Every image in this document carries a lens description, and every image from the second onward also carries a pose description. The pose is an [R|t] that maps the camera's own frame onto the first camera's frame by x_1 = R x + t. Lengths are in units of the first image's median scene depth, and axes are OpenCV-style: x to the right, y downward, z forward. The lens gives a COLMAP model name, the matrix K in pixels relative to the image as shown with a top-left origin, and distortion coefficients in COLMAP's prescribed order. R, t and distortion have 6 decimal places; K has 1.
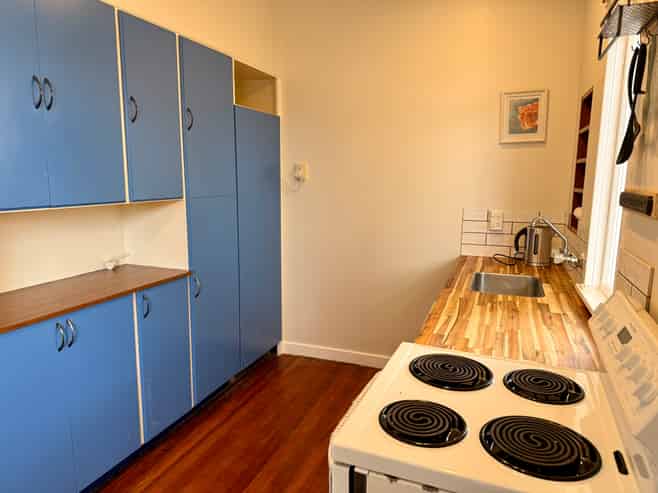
lens RADIAL K [[461.7, 0, 332.4], [0, 461.7, 249.6], [0, 0, 1]] dist [0.102999, -0.135001]
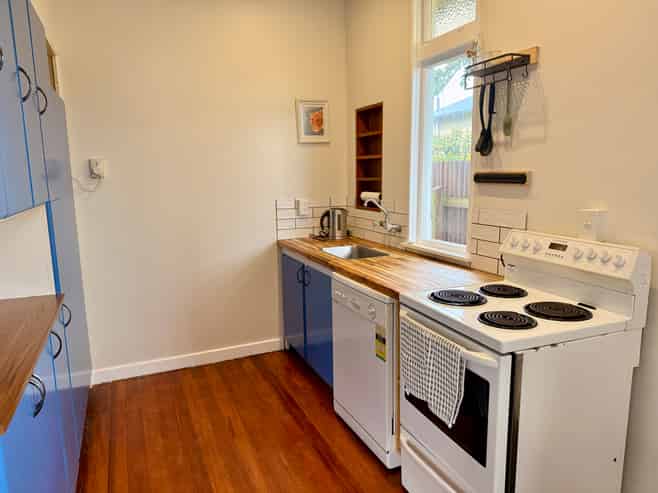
lens RADIAL K [[461.7, 0, 332.4], [0, 461.7, 249.6], [0, 0, 1]] dist [0.102999, -0.135001]
pose [[0.719084, -0.135164, 0.681651, -0.438854], [0.134976, 0.989387, 0.053797, -0.008198], [-0.681689, 0.053322, 0.729697, 0.089376]]
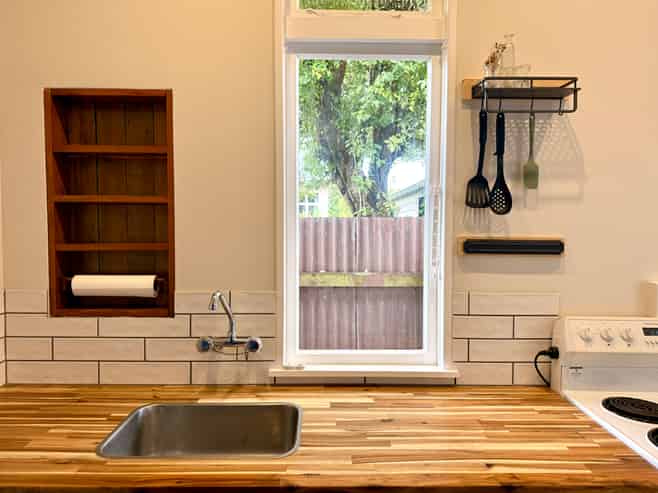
lens RADIAL K [[461.7, 0, 332.4], [0, 461.7, 249.6], [0, 0, 1]] dist [0.102999, -0.135001]
pose [[-0.358364, -0.057852, 0.931788, -0.129650], [0.142078, 0.983073, 0.115679, -0.134431], [-0.922708, 0.173842, -0.344078, 0.834219]]
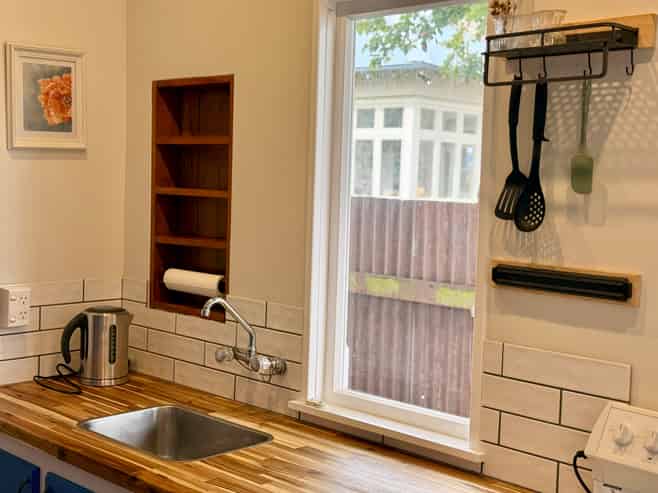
lens RADIAL K [[929.5, 0, 329.0], [0, 929.5, 246.5], [0, 0, 1]] dist [0.168830, -0.014949]
pose [[0.411290, -0.062979, 0.909326, -0.408596], [0.120928, 0.992562, 0.014048, -0.102367], [-0.903447, 0.104186, 0.415846, 0.317281]]
